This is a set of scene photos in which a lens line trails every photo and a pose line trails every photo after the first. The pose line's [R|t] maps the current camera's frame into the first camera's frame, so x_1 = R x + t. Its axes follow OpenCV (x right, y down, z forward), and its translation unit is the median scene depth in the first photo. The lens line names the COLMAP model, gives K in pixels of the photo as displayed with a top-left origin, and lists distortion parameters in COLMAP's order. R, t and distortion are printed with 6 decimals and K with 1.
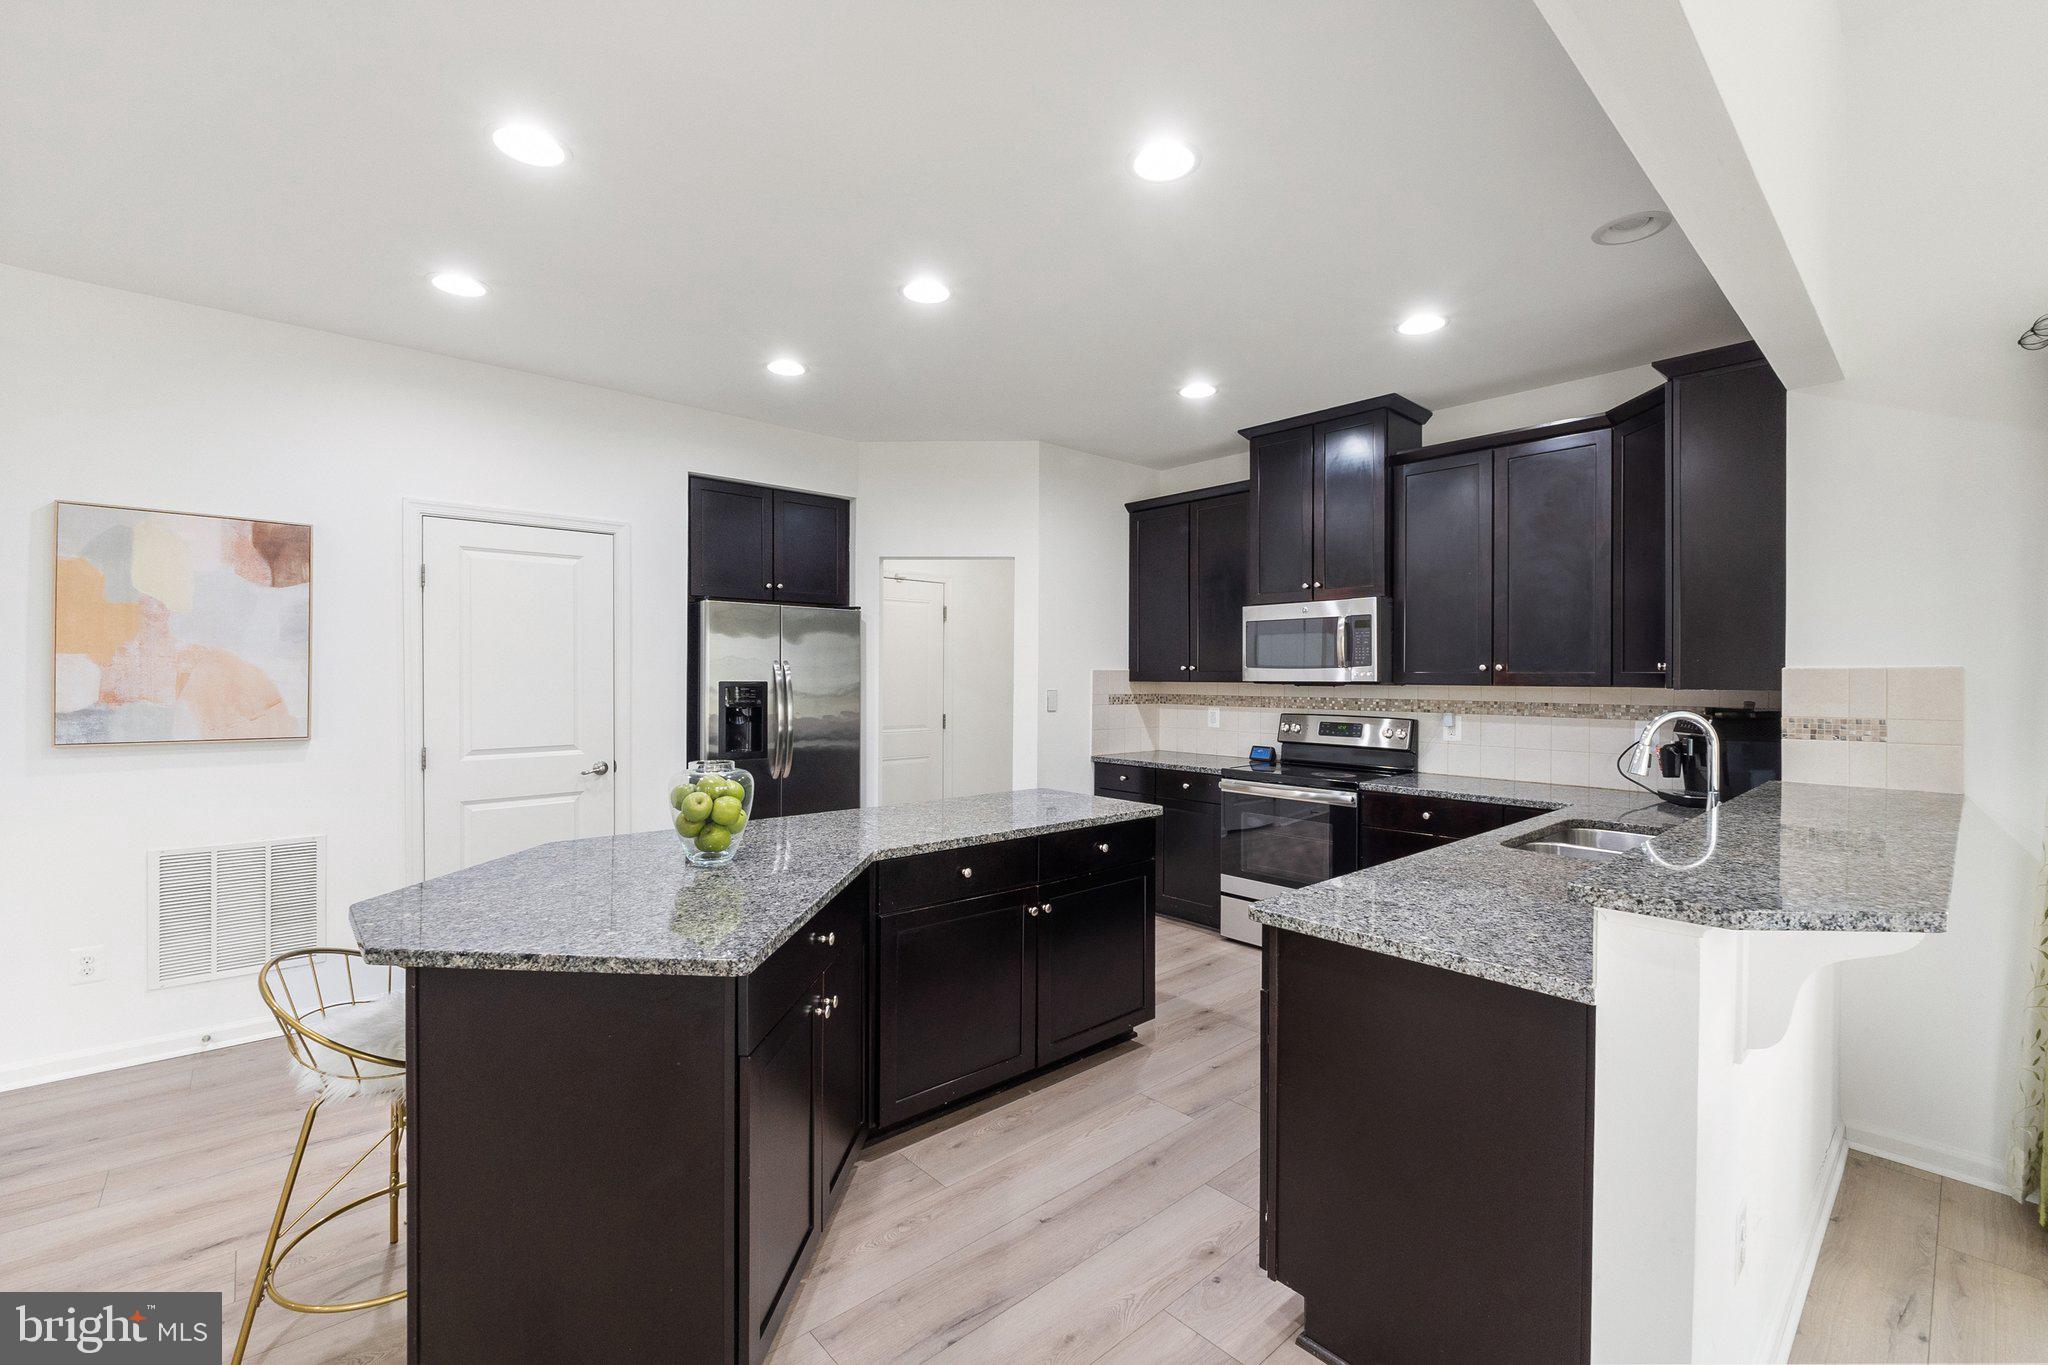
lens RADIAL K [[858.8, 0, 1024.0], [0, 858.8, 682.5], [0, 0, 1]] dist [-0.001581, -0.000169]
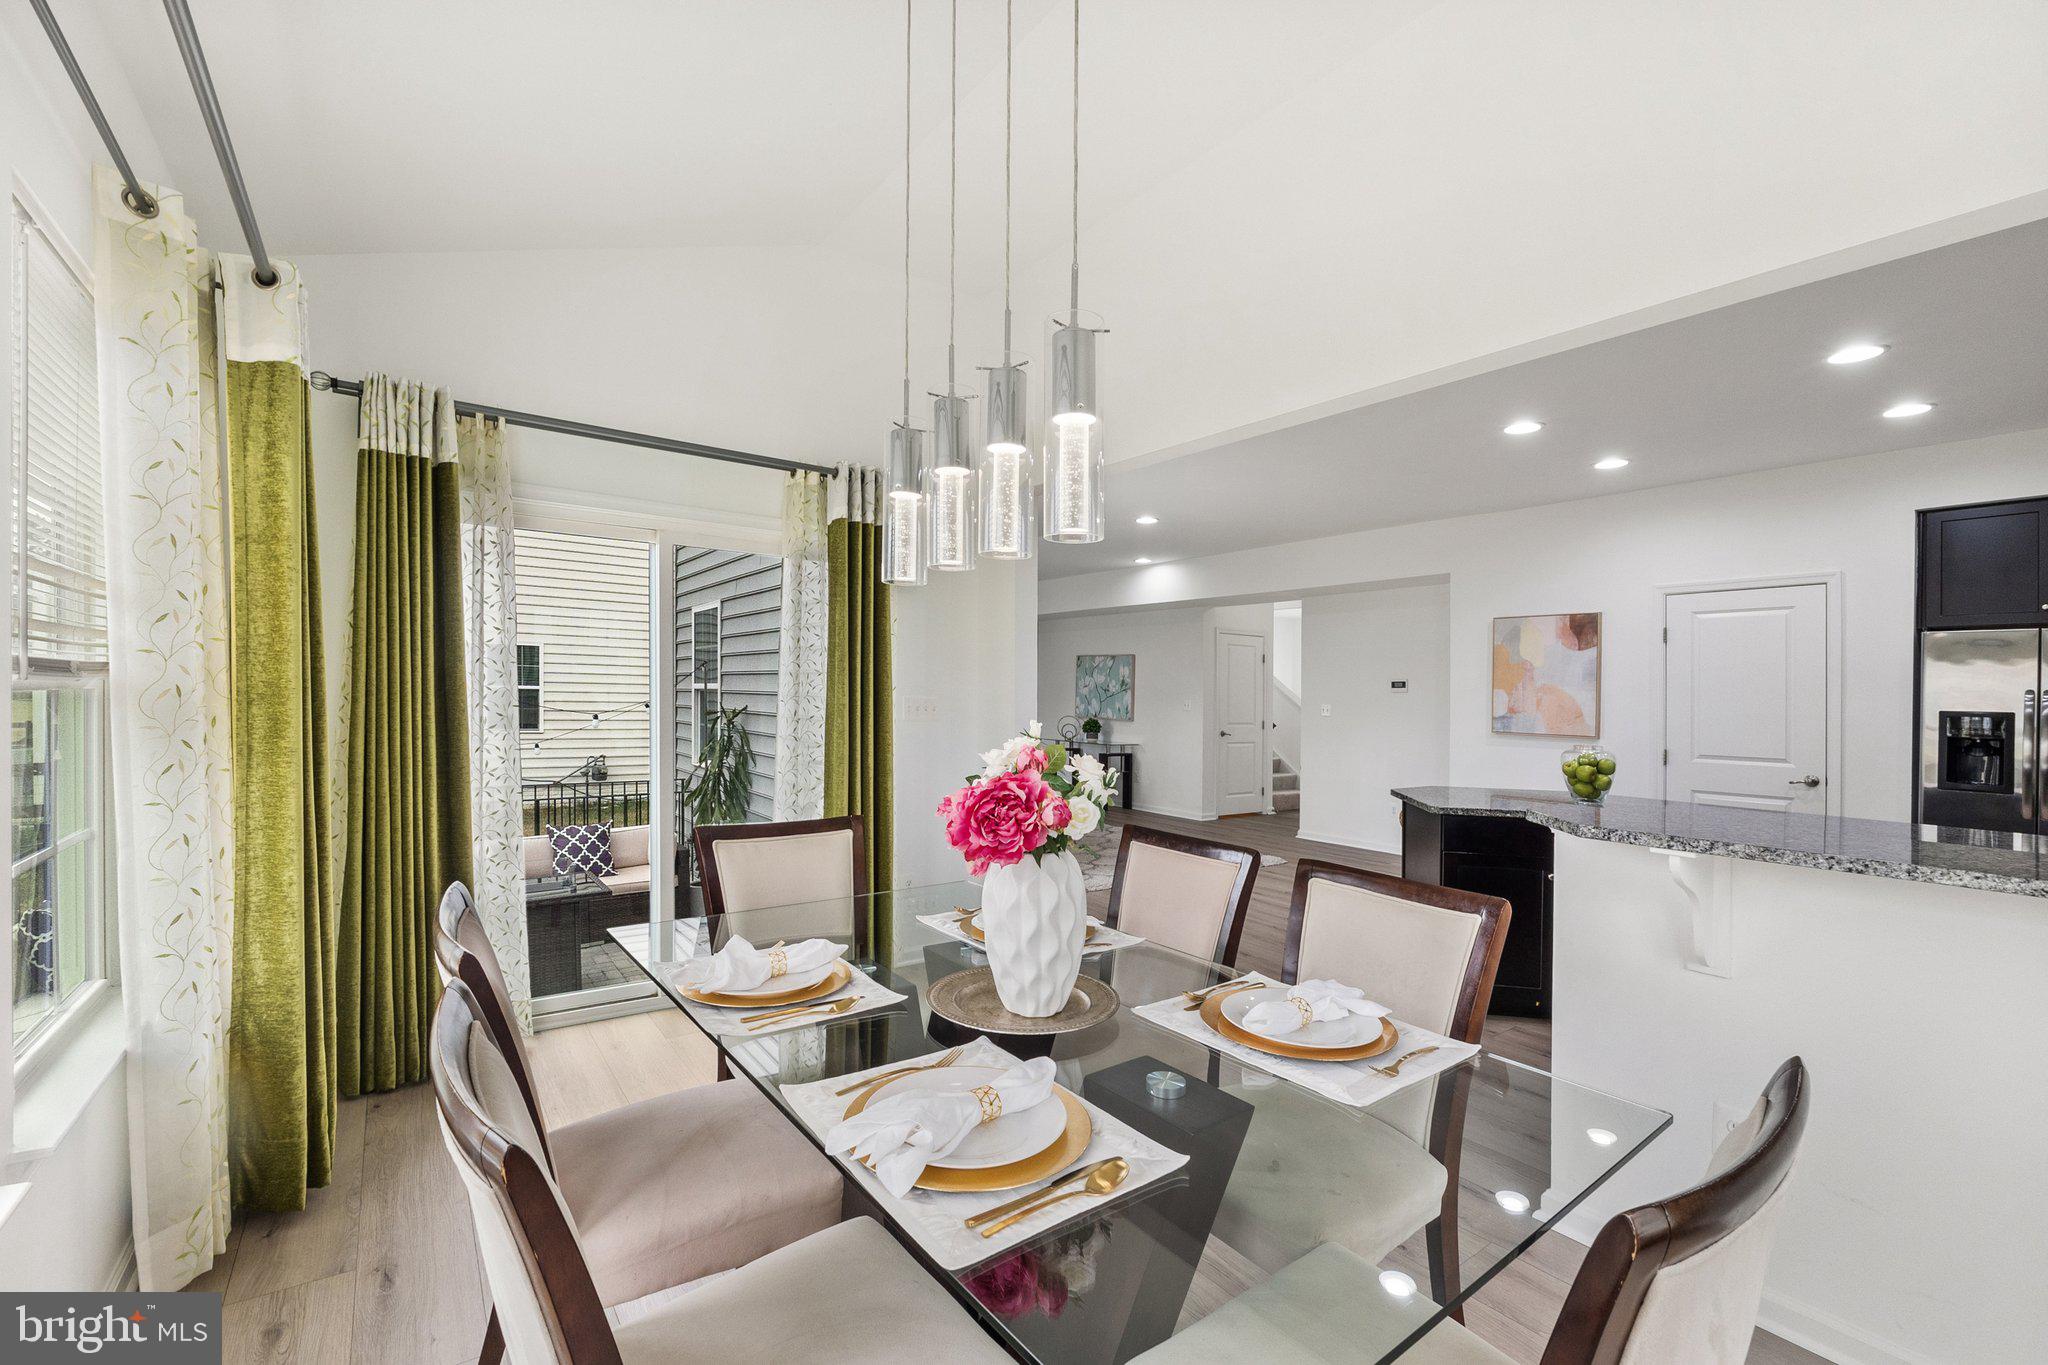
lens RADIAL K [[870.3, 0, 1024.0], [0, 870.3, 682.5], [0, 0, 1]] dist [-0.000190, -0.000064]
pose [[-0.098260, -0.024094, -0.994869, 0.809359], [-0.030101, 0.999321, -0.021229, 0.021647], [0.994705, 0.027861, -0.098919, 0.032867]]
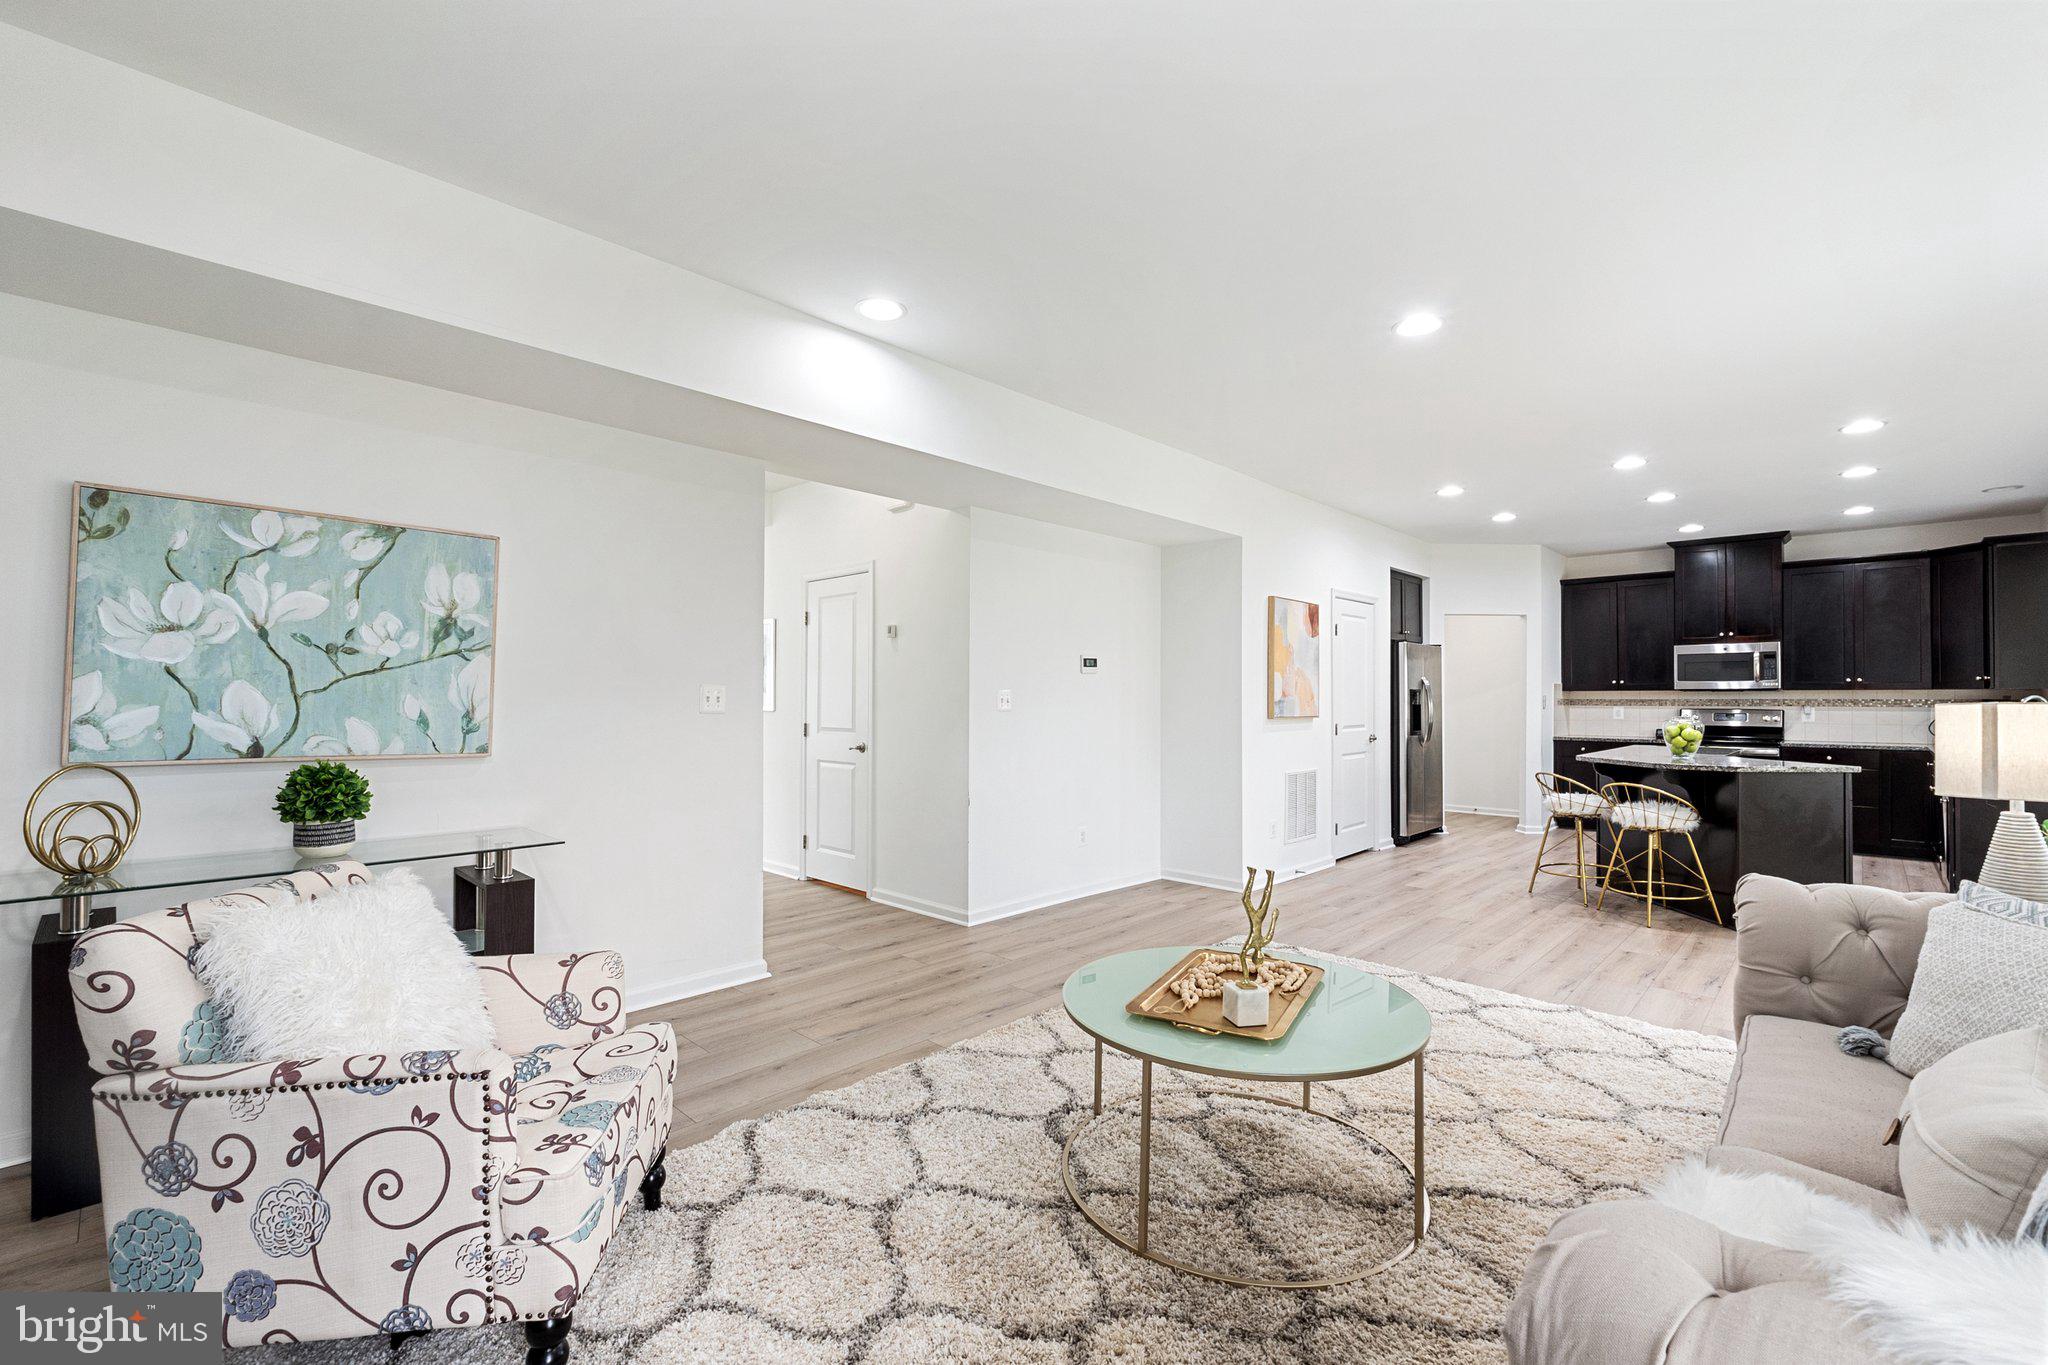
lens RADIAL K [[875.7, 0, 1024.2], [0, 875.7, 693.0], [0, 0, 1]] dist [-0.004104, -0.000420]
pose [[0.997117, -0.002347, 0.075840, -1.321764], [0.003388, 0.999902, -0.013603, 0.028525], [-0.075801, 0.013820, 0.997027, -0.714867]]
